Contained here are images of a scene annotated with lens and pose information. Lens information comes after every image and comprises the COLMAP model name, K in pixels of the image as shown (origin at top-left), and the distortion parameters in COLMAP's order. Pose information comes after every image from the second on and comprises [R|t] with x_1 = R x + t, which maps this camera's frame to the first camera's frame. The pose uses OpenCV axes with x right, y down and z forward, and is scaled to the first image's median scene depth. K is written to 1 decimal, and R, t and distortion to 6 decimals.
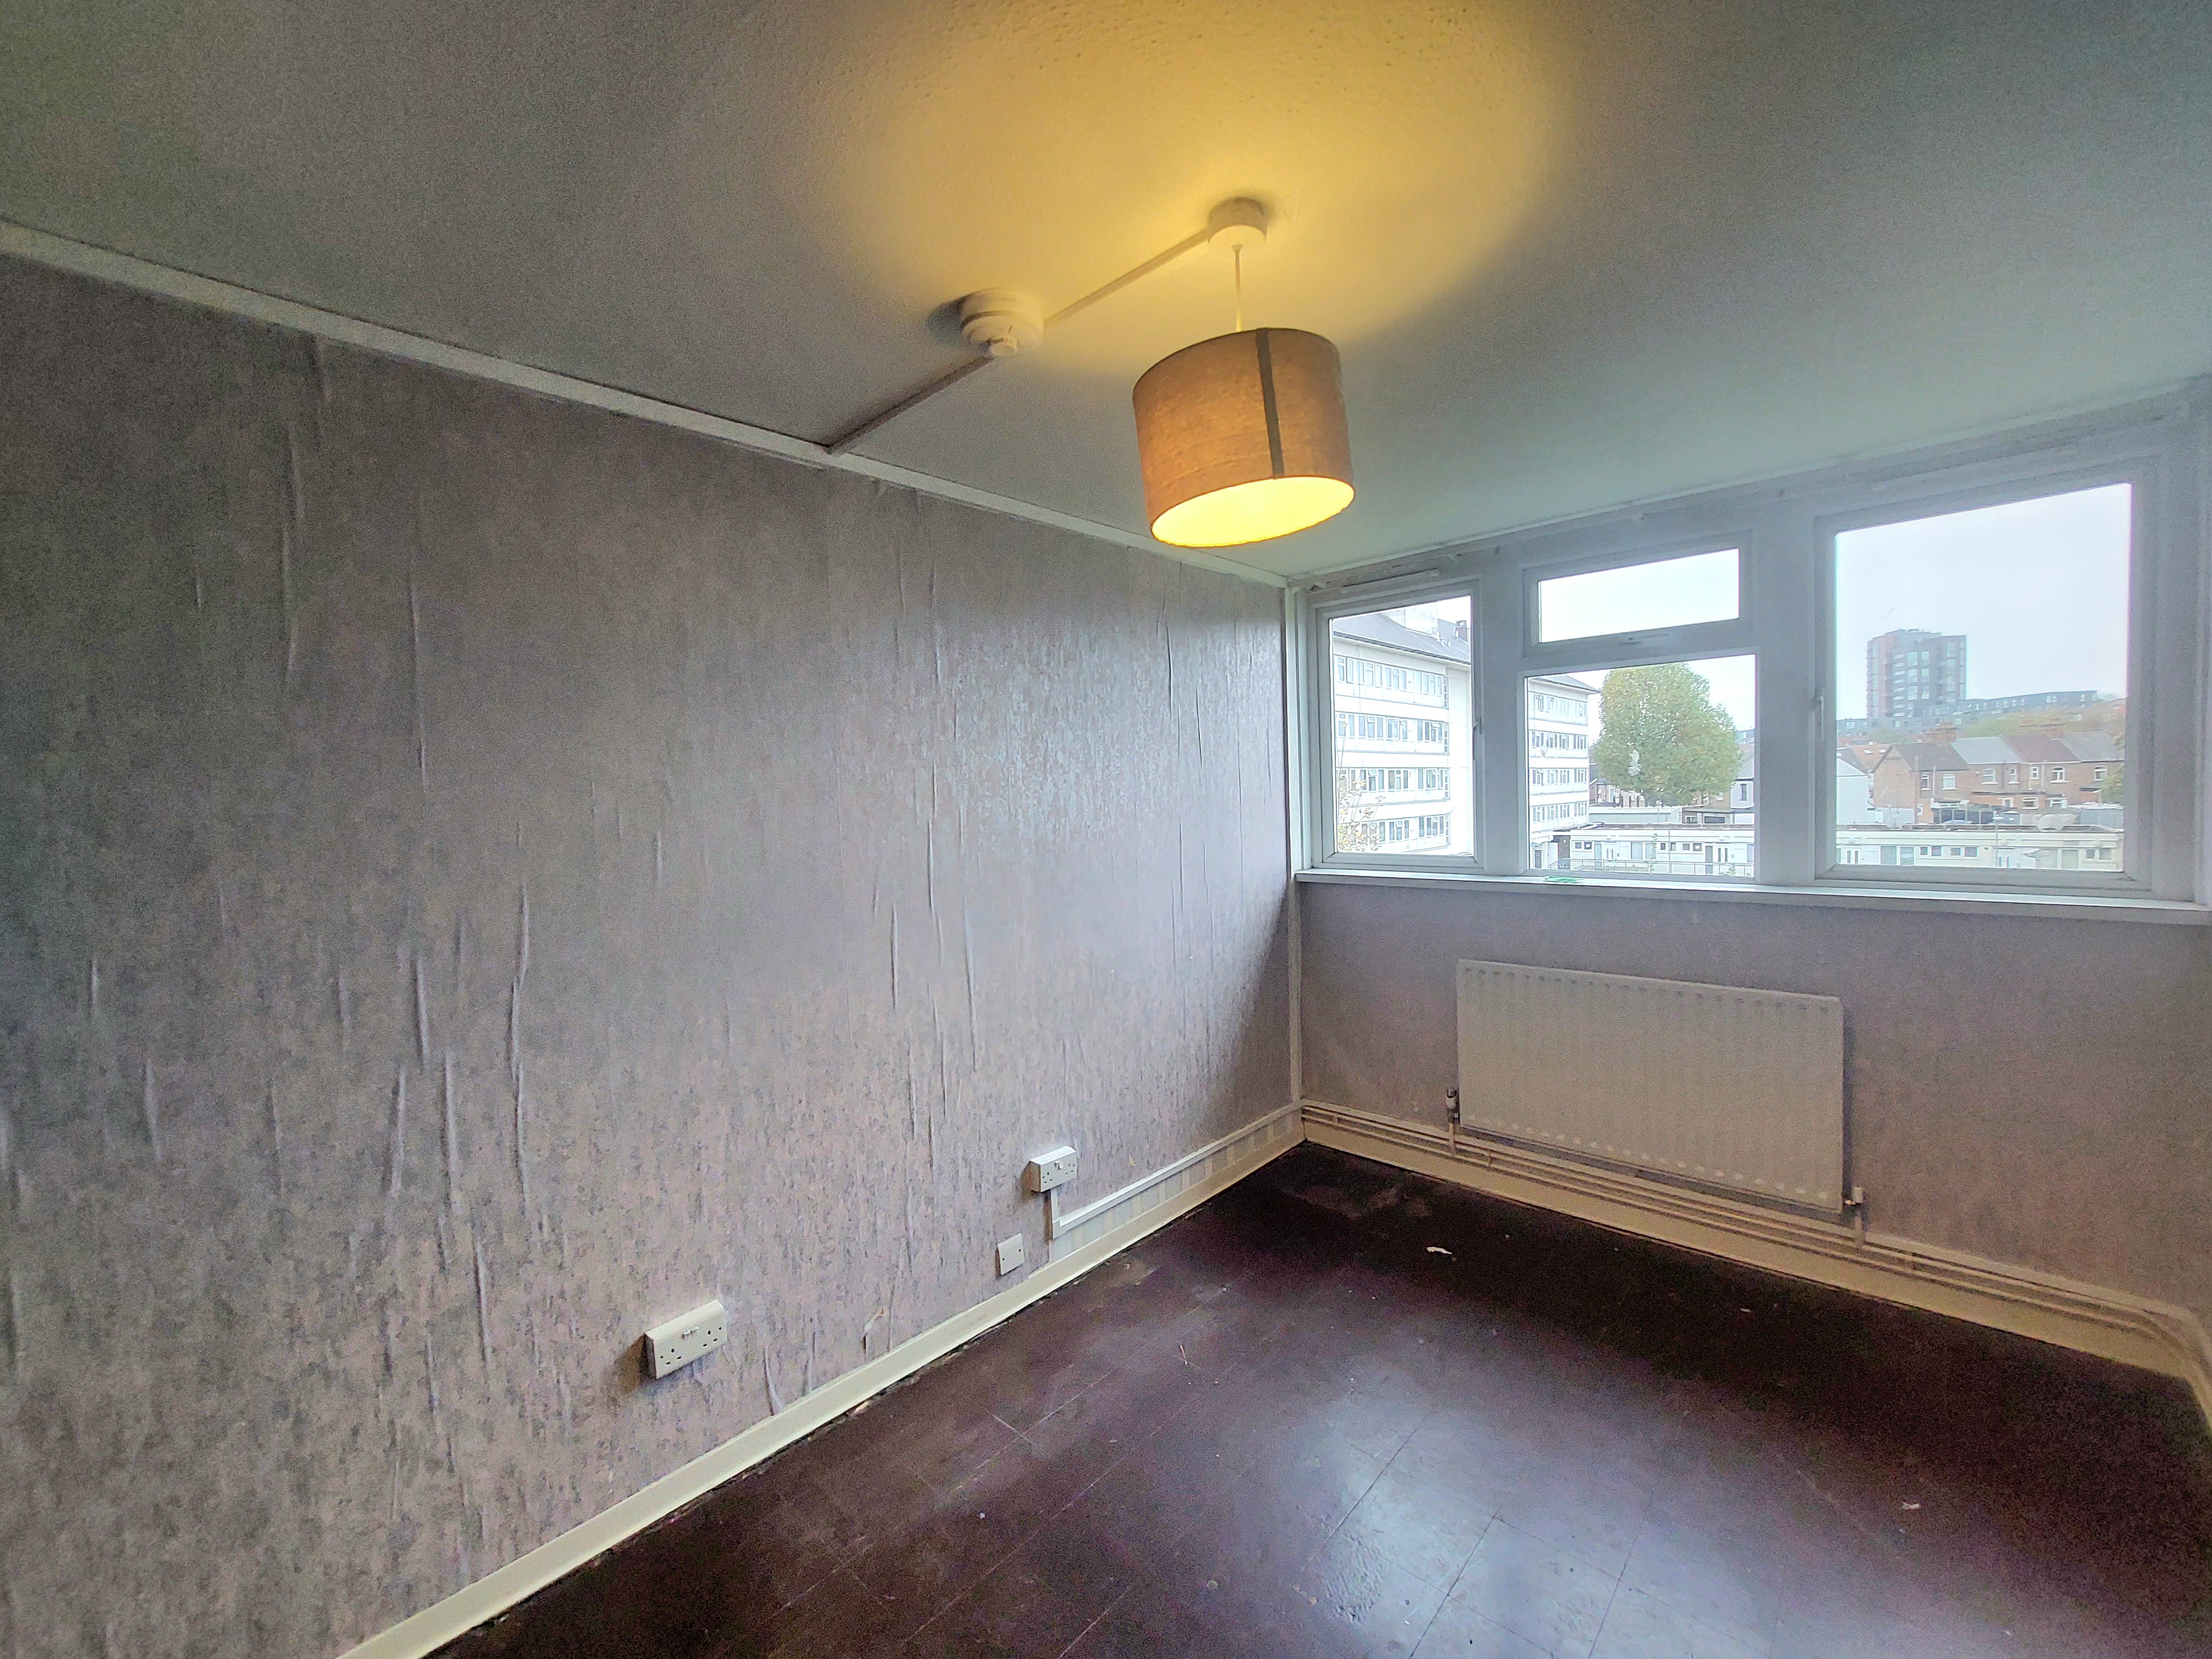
lens RADIAL K [[893.9, 0, 1096.6], [0, 893.9, 826.3], [0, 0, 1]] dist [-0.000591, -0.000062]
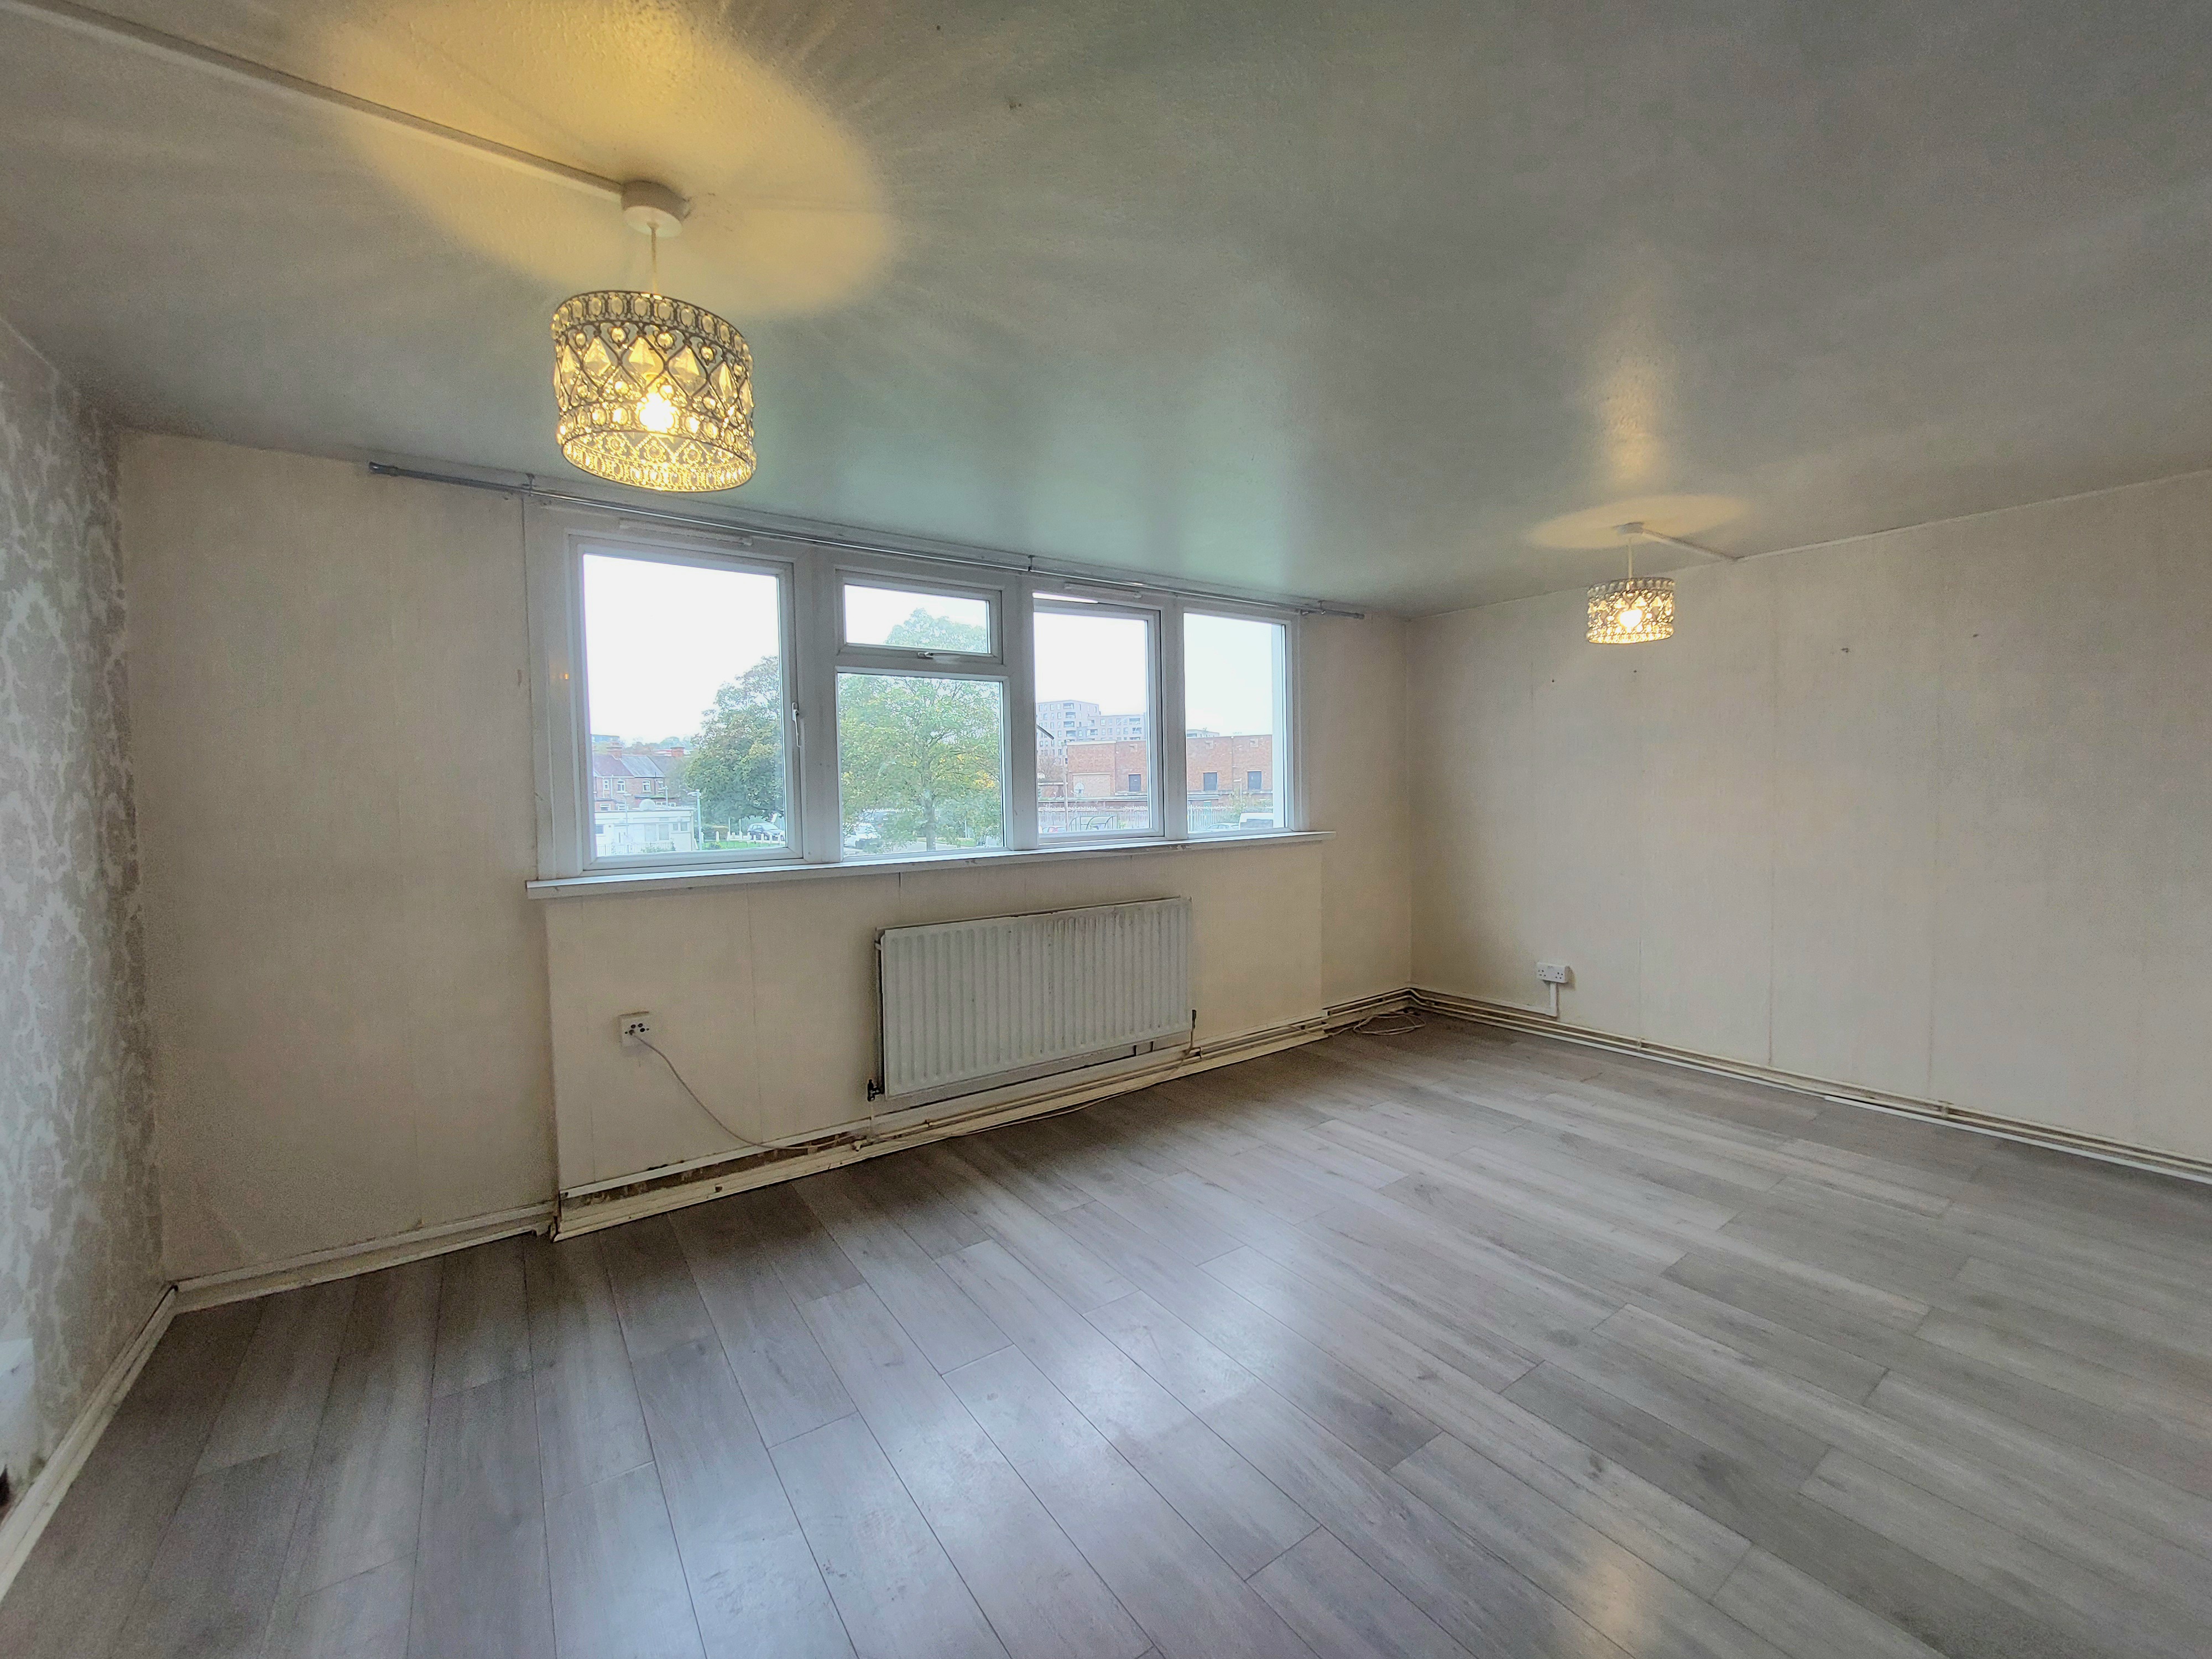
lens RADIAL K [[893.9, 0, 1096.6], [0, 893.9, 826.3], [0, 0, 1]] dist [-0.000591, -0.000062]
pose [[0.213378, -0.034712, 0.976353, -0.533944], [0.038836, 0.998880, 0.027025, 0.003751], [-0.976198, 0.032151, 0.214487, 0.491923]]
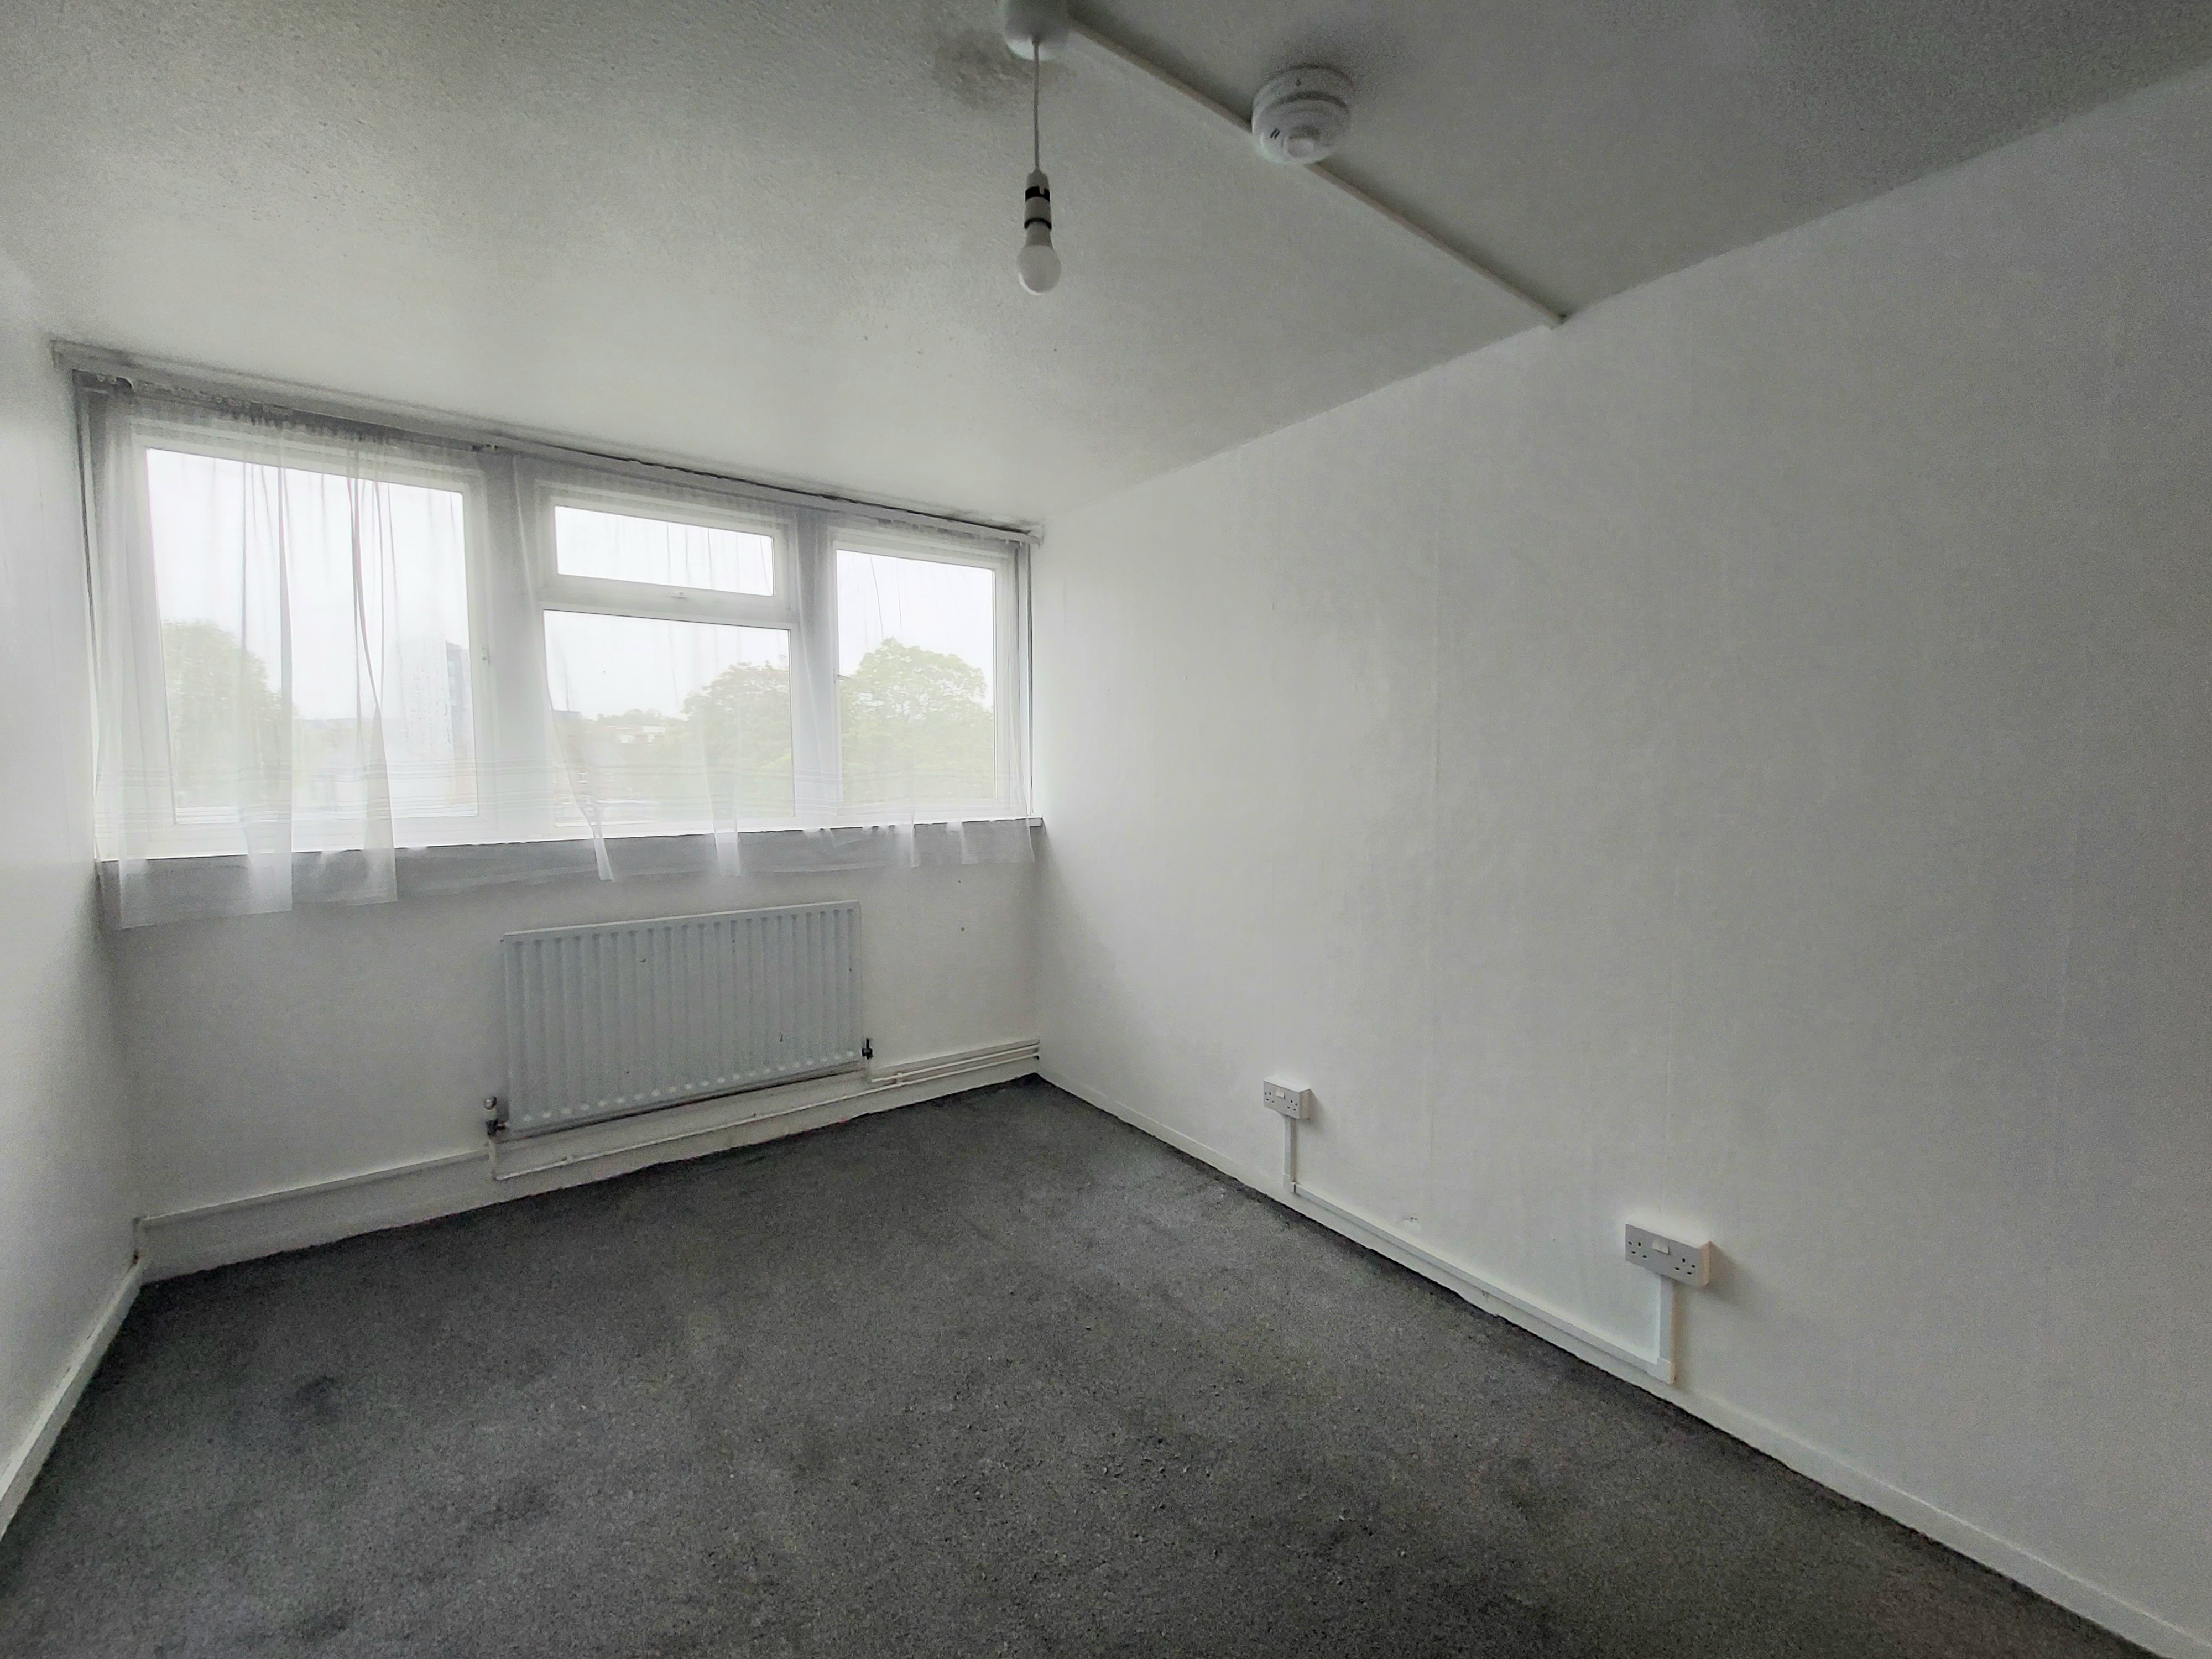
lens RADIAL K [[893.9, 0, 1096.6], [0, 893.9, 826.3], [0, 0, 1]] dist [-0.000591, -0.000062]
pose [[0.195896, -0.060253, 0.978772, -0.306483], [0.015113, 0.998178, 0.058422, 0.003061], [-0.980508, 0.003347, 0.196449, 0.296918]]
